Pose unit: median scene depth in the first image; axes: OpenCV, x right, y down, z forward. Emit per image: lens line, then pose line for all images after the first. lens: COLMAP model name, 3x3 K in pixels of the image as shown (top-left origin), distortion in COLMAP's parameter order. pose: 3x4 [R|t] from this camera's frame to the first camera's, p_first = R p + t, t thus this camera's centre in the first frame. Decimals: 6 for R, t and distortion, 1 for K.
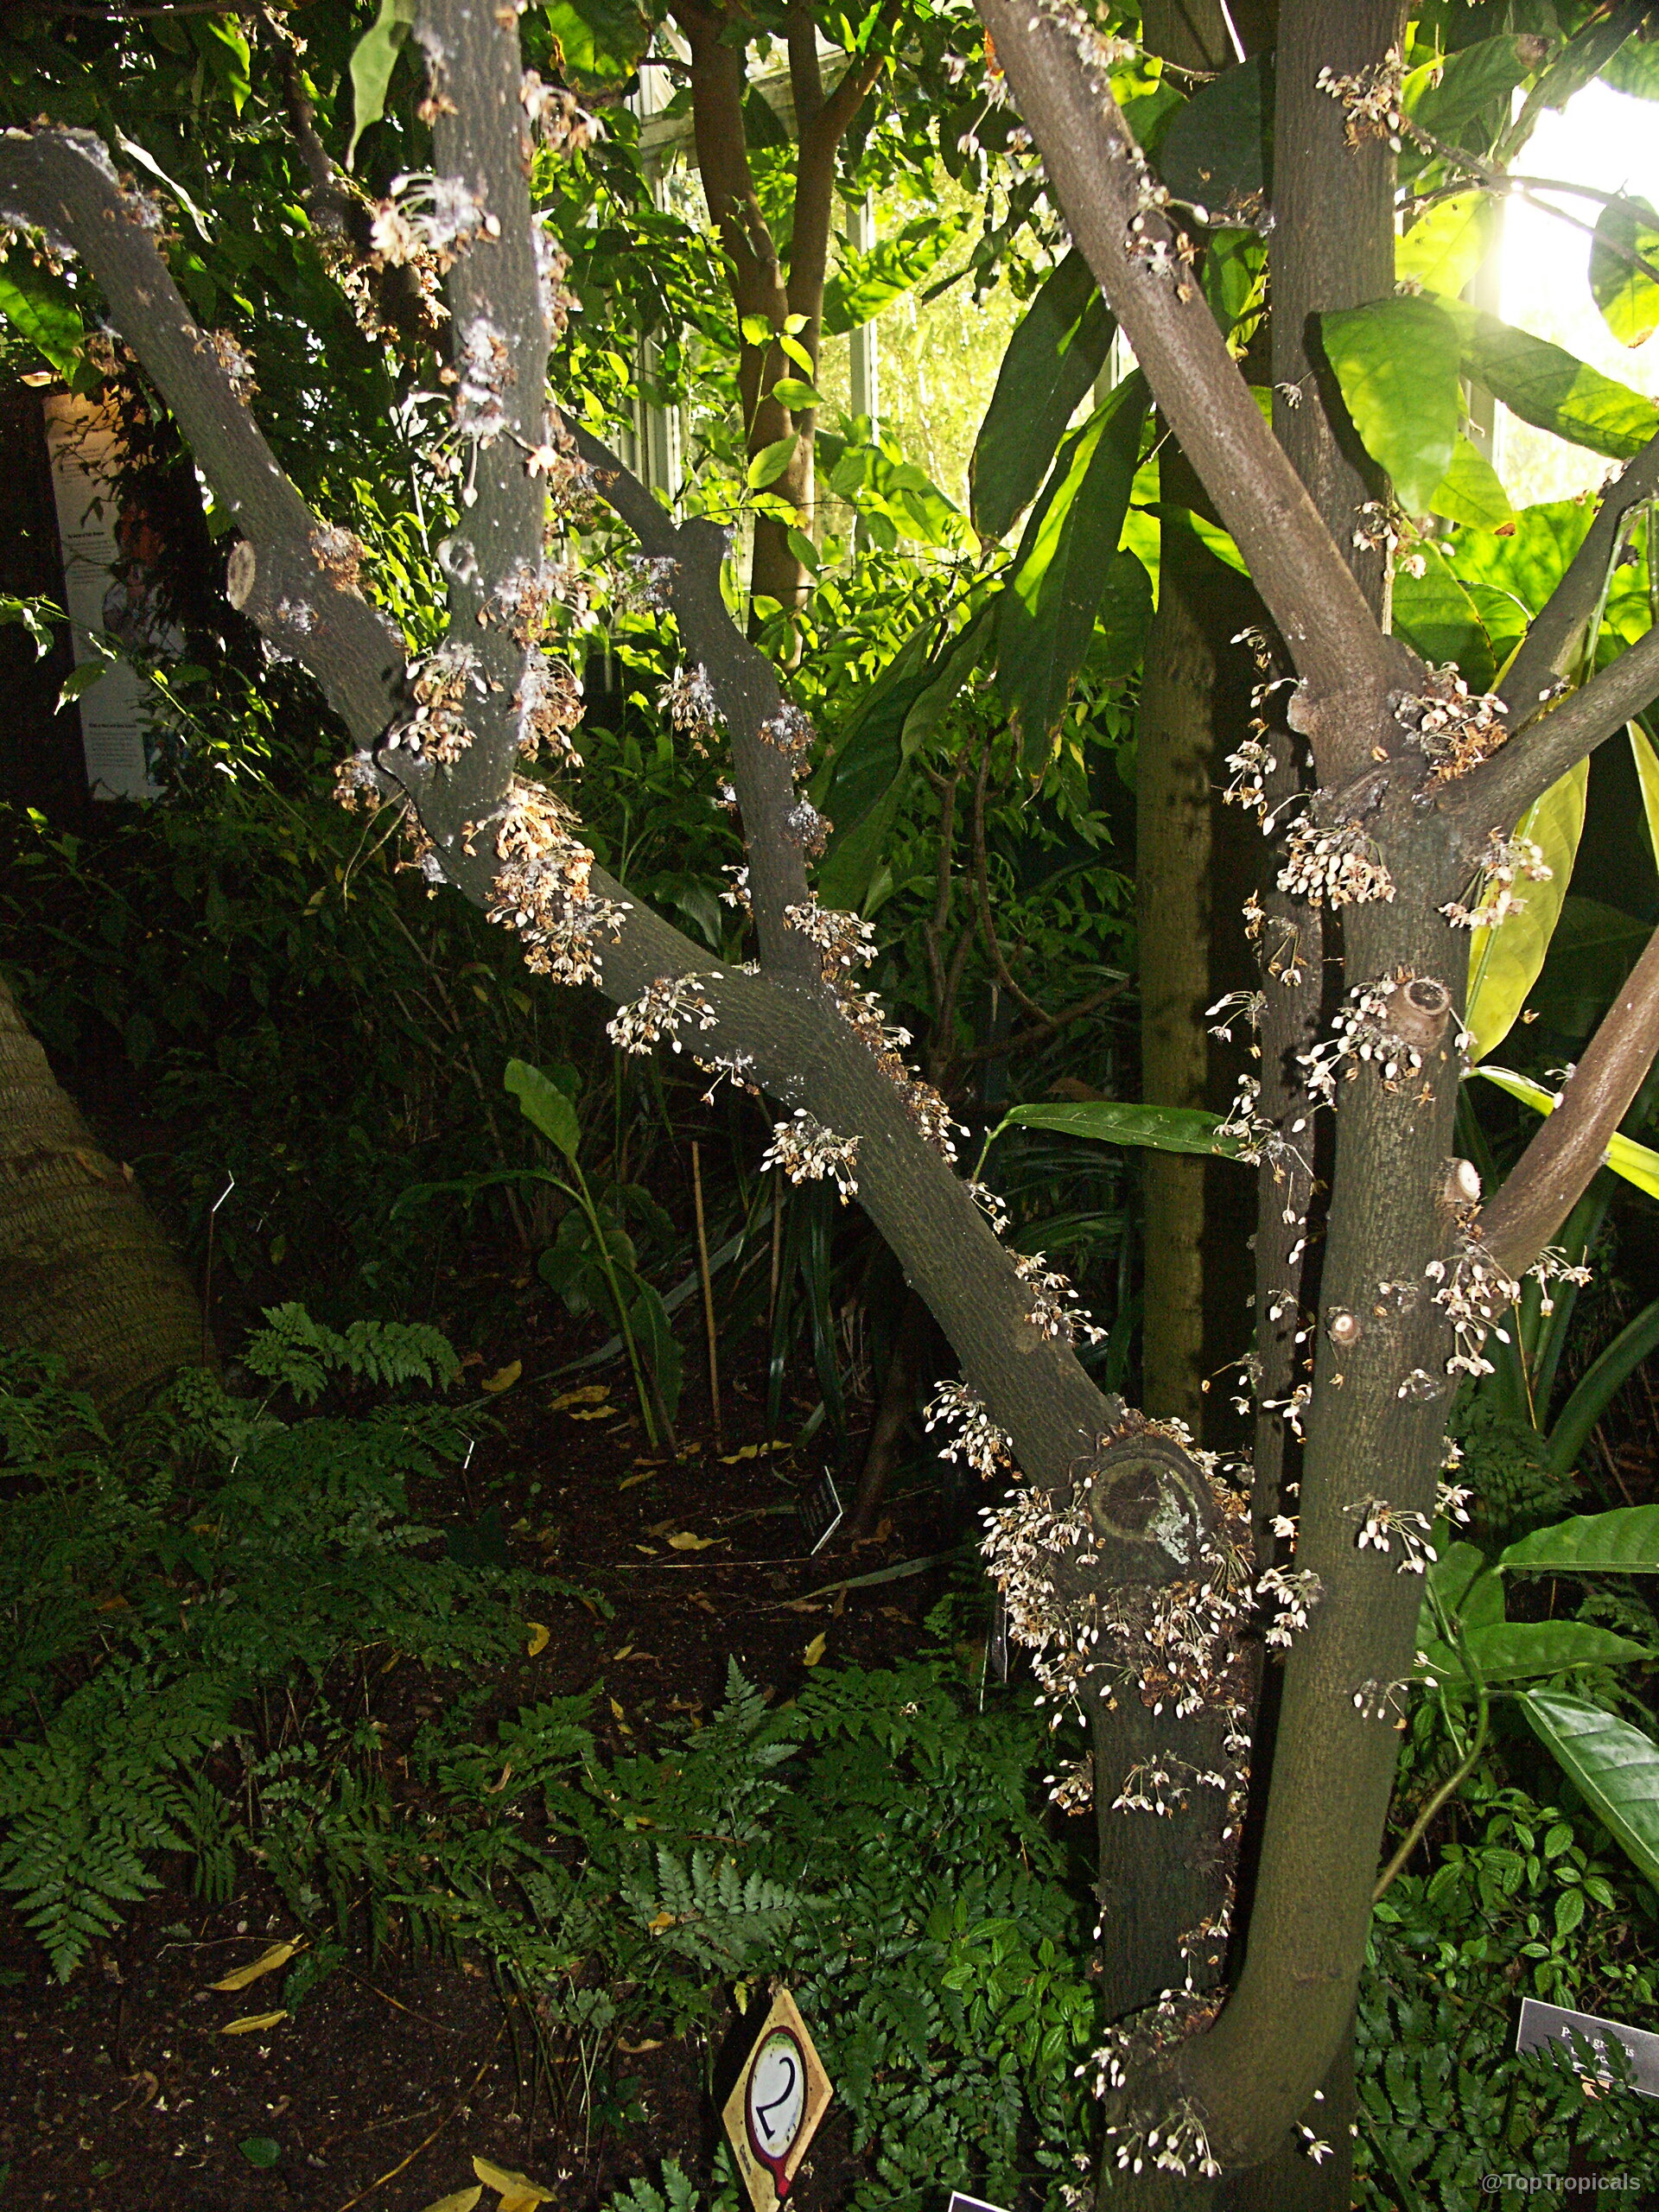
lens RADIAL K [[1881.3, 0, 828.0], [0, 1881.3, 1099.2], [0, 0, 1]] dist [-0.190232, 0.165285]
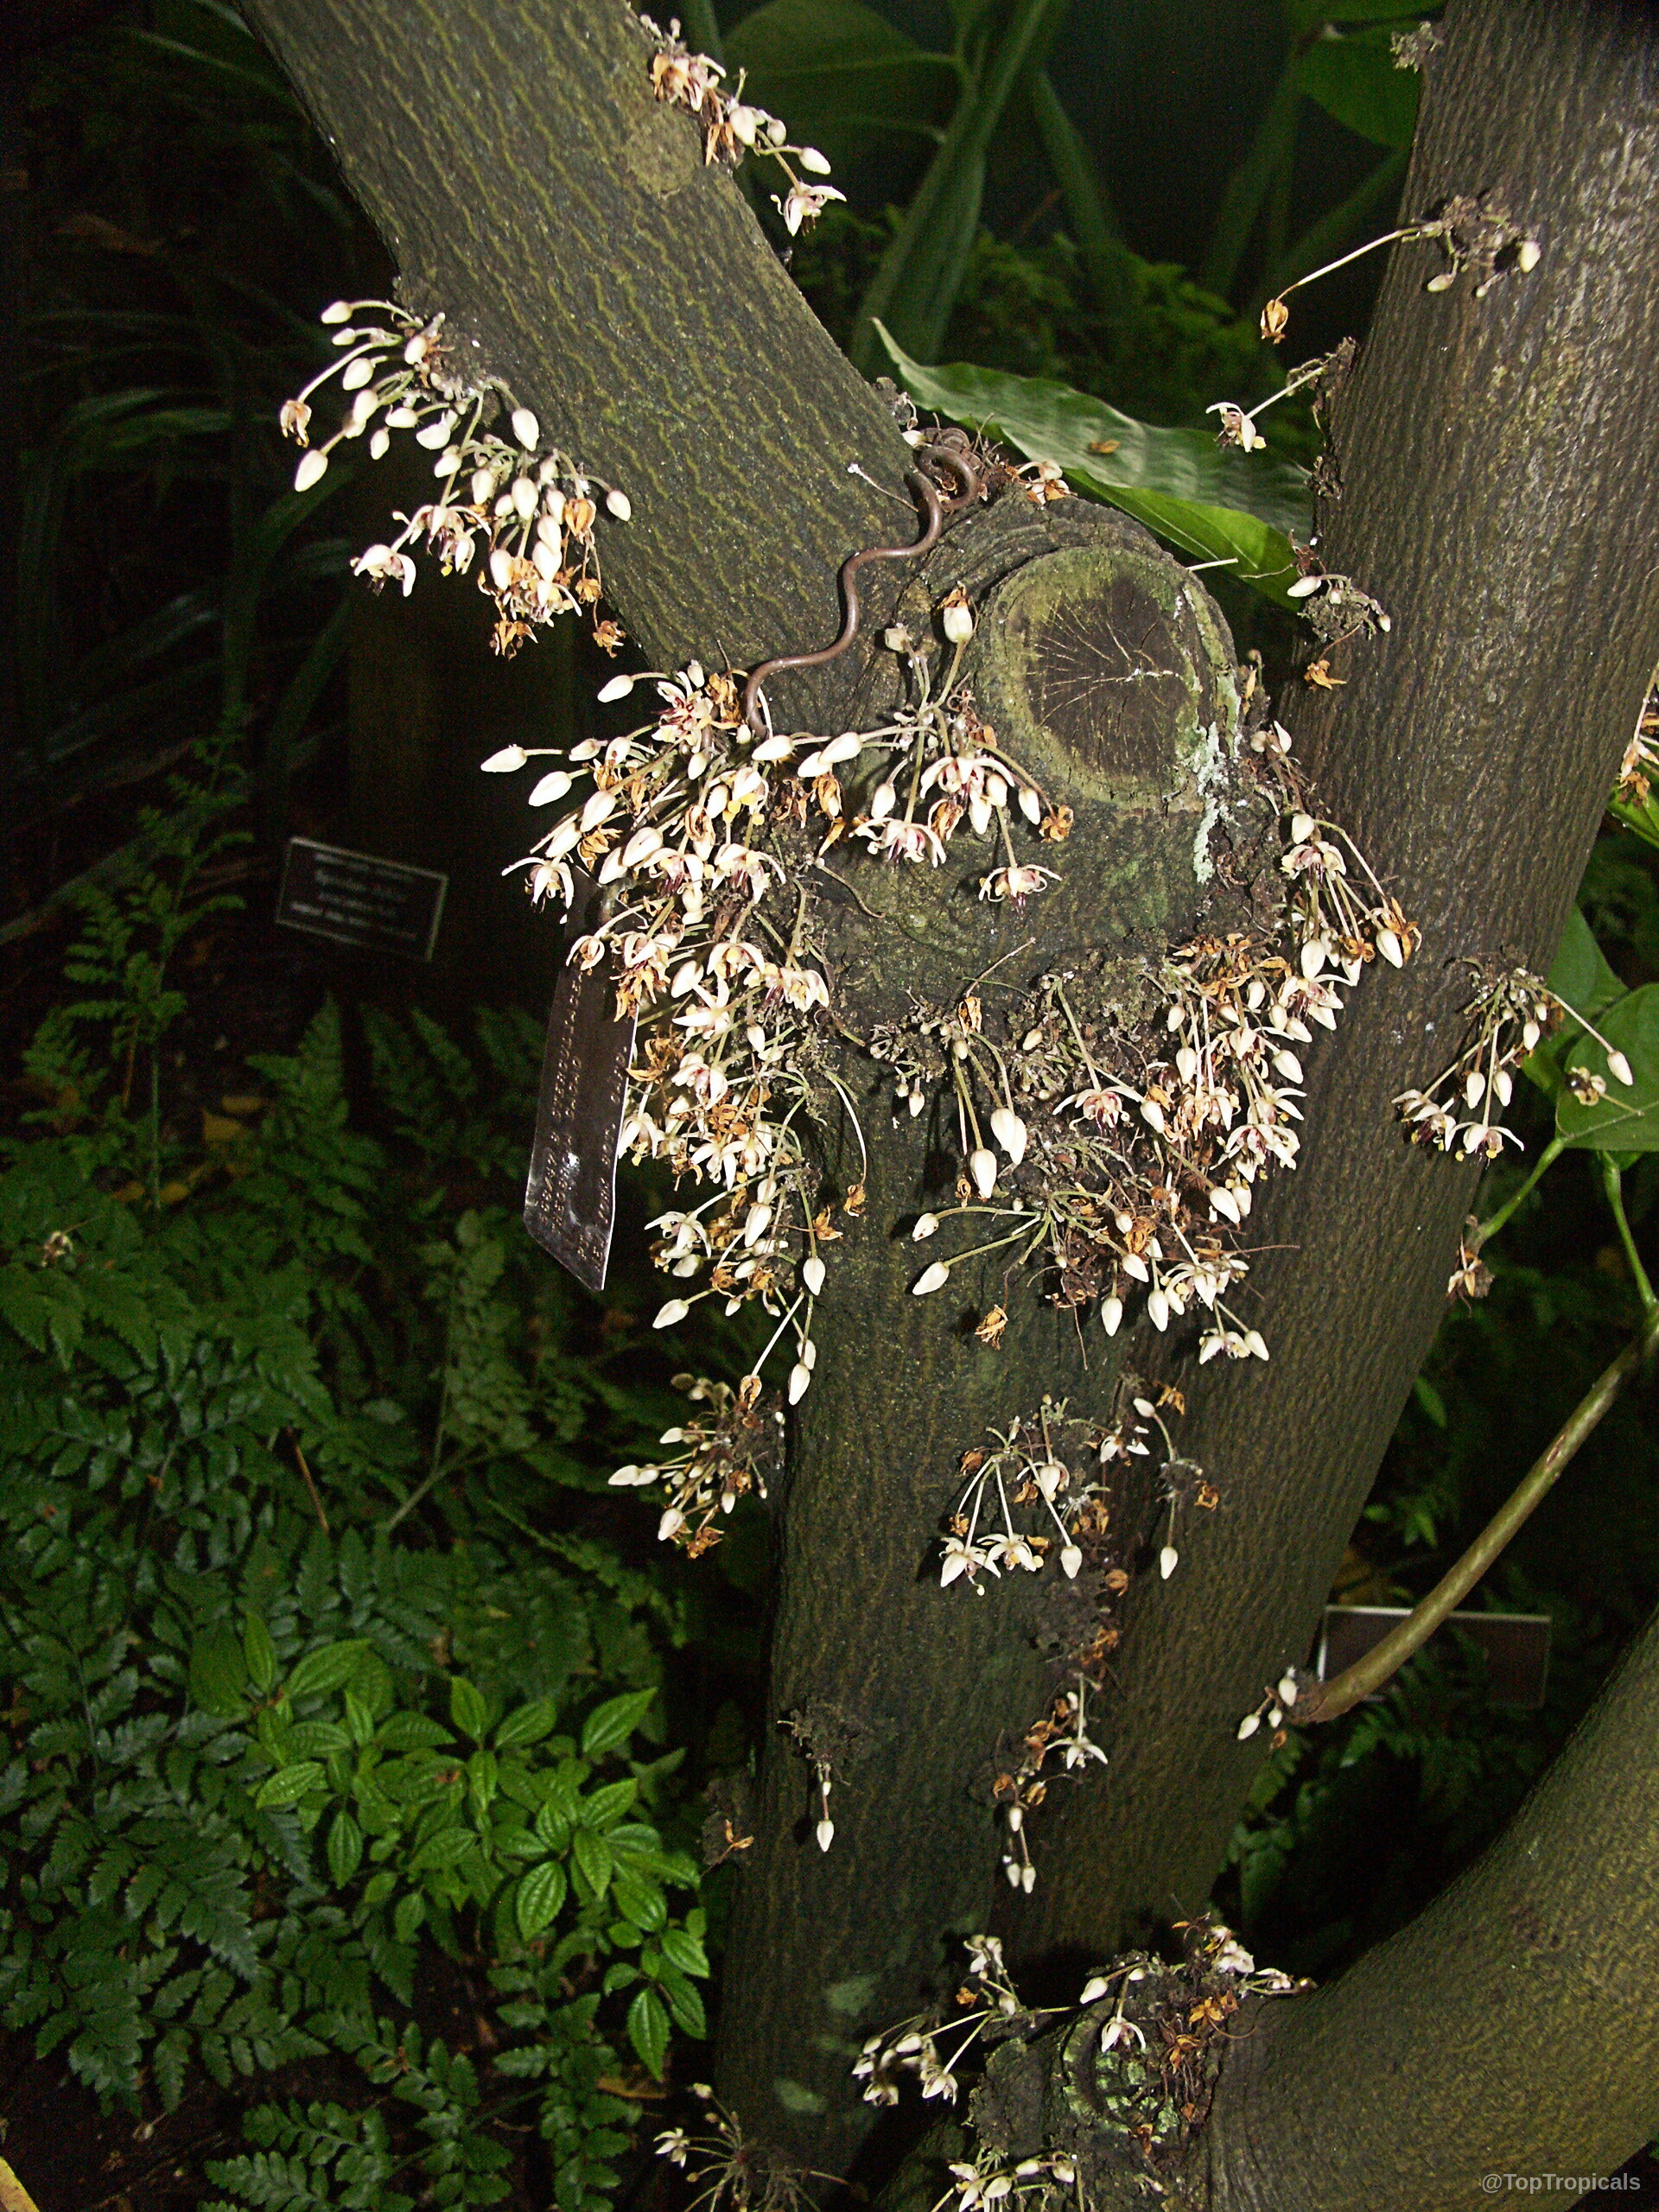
lens RADIAL K [[1881.3, 0, 841.7], [0, 1881.3, 1156.8], [0, 0, 1]] dist [-0.190232, 0.165285]
pose [[0.848460, -0.146818, 0.508488, -0.032367], [-0.049826, 0.934328, 0.352914, 0.170093], [-0.526909, -0.324769, 0.785425, 0.703351]]
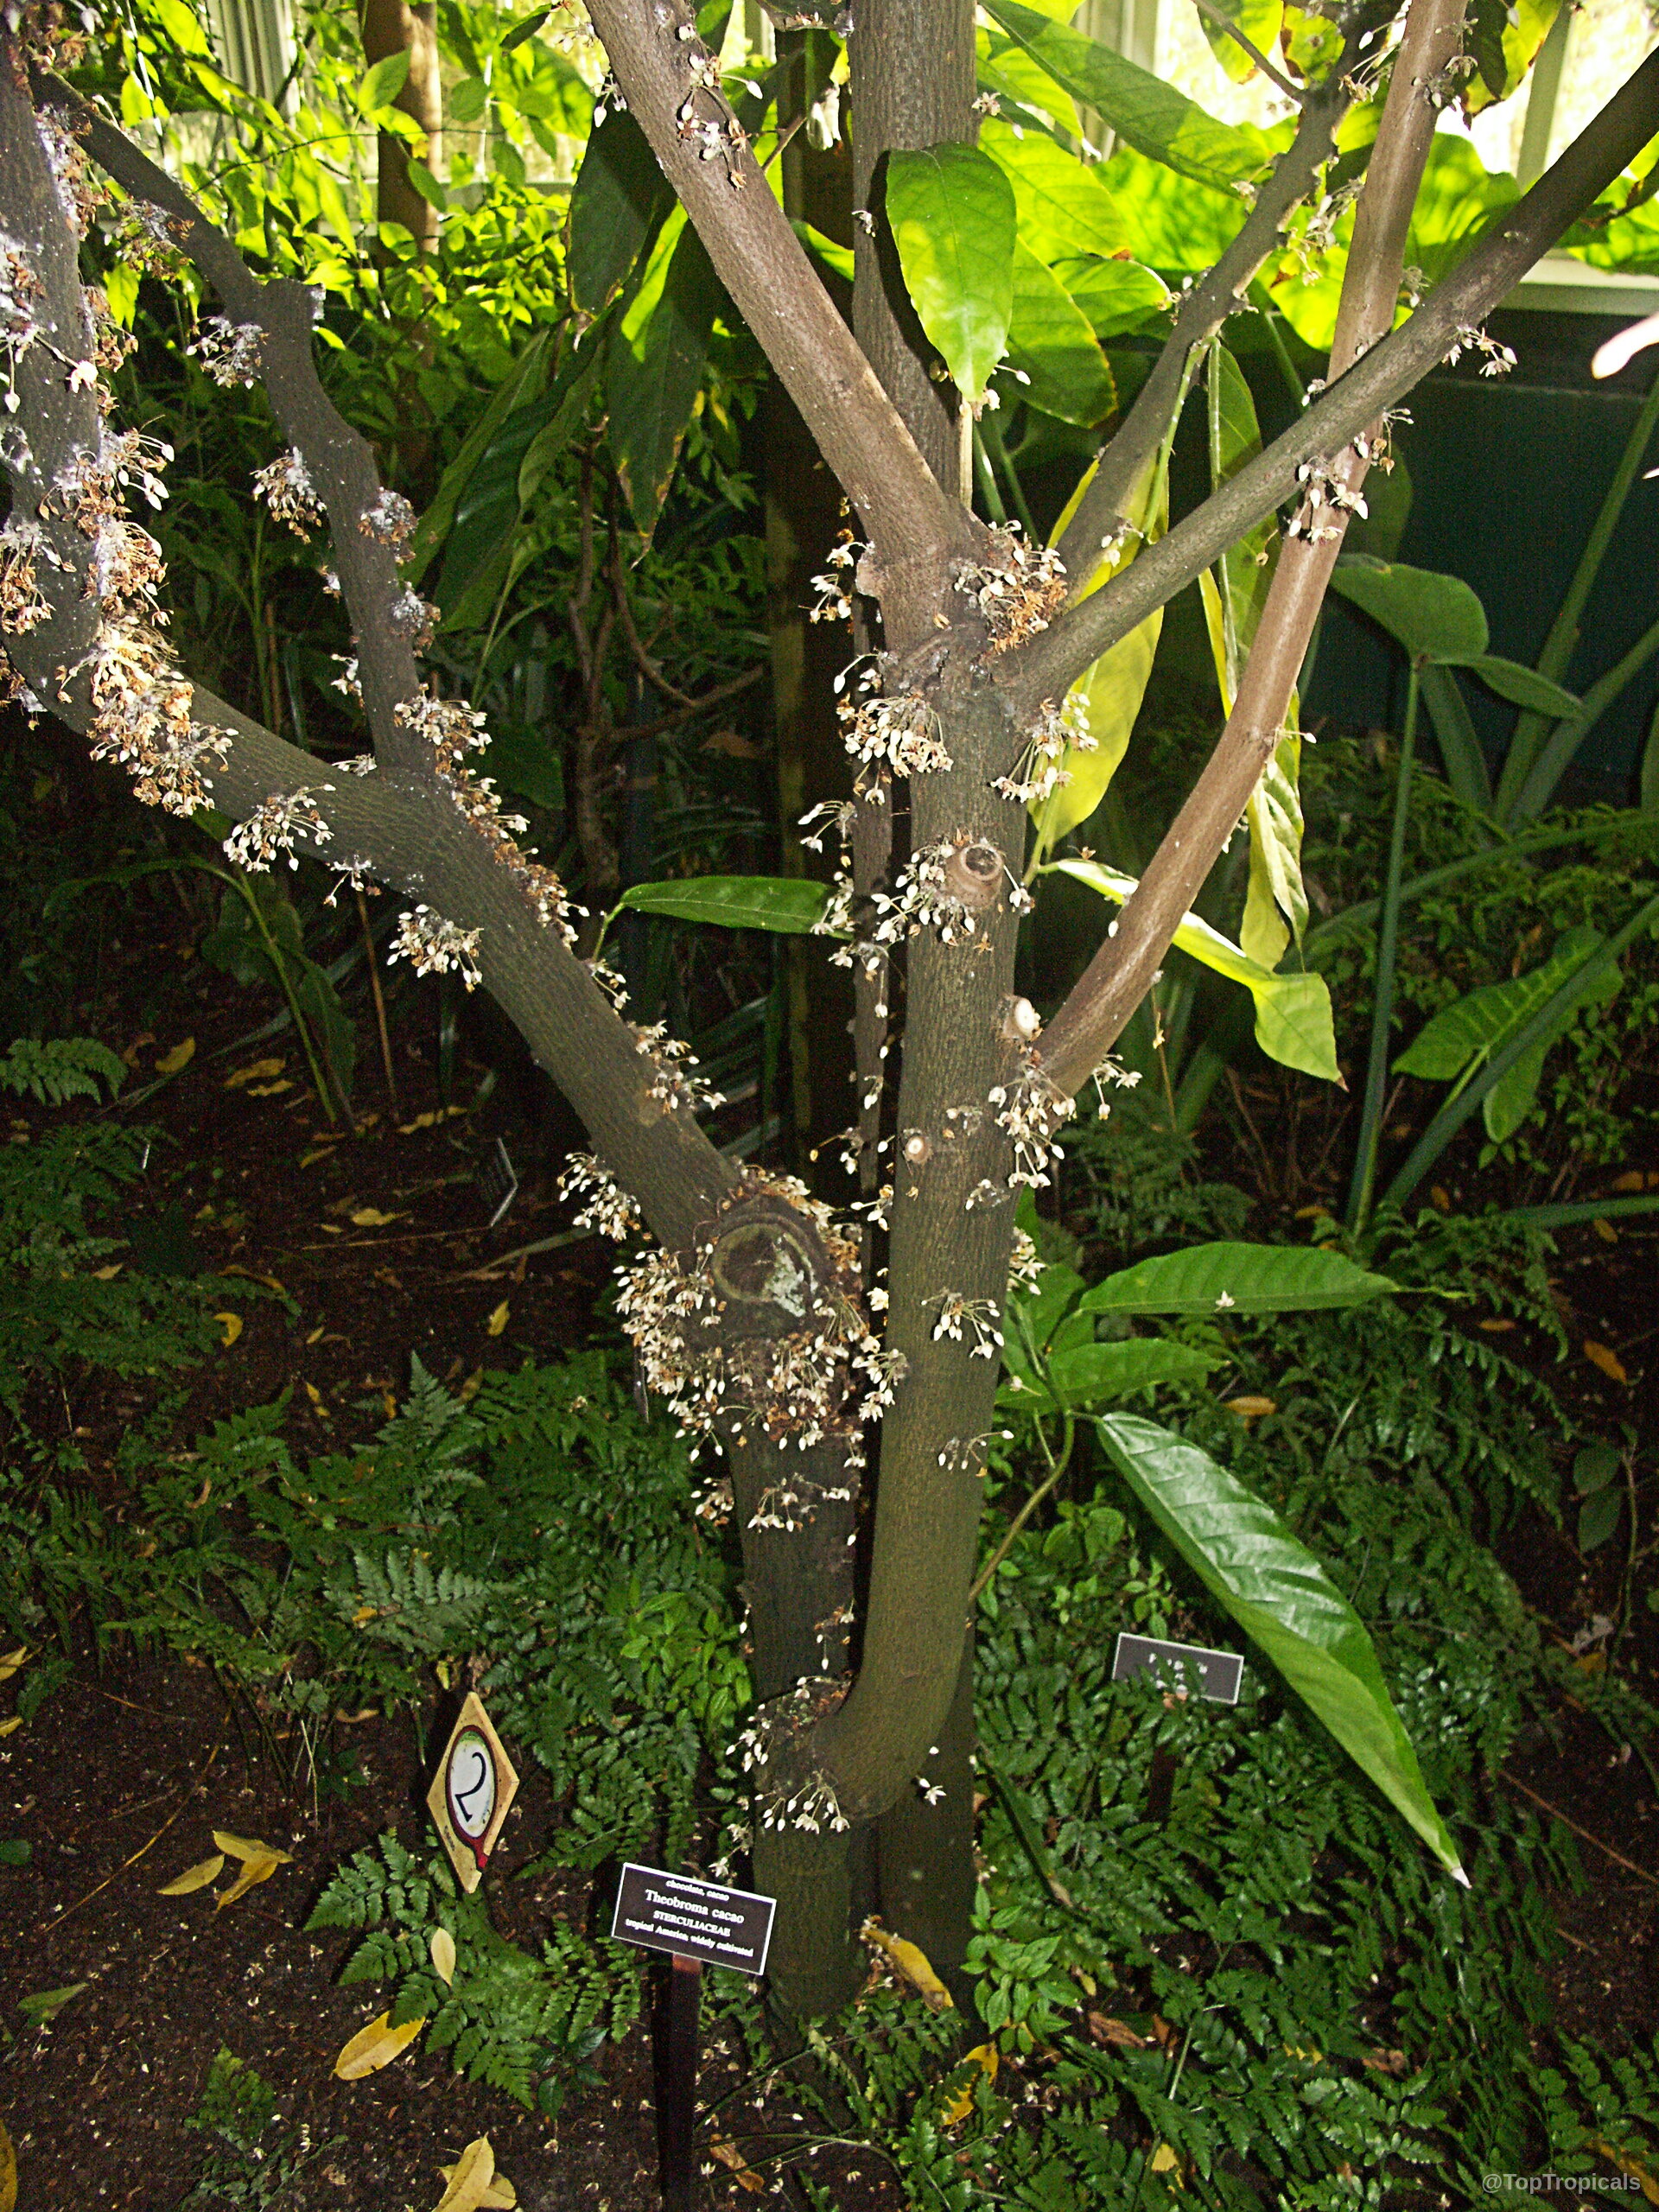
lens RADIAL K [[1881.3, 0, 848.7], [0, 1881.3, 1122.3], [0, 0, 1]] dist [-0.190232, 0.165285]
pose [[0.984000, -0.063229, 0.166571, 0.038636], [0.022481, 0.971500, 0.235970, -0.114796], [-0.176744, -0.228450, 0.957378, -0.046641]]
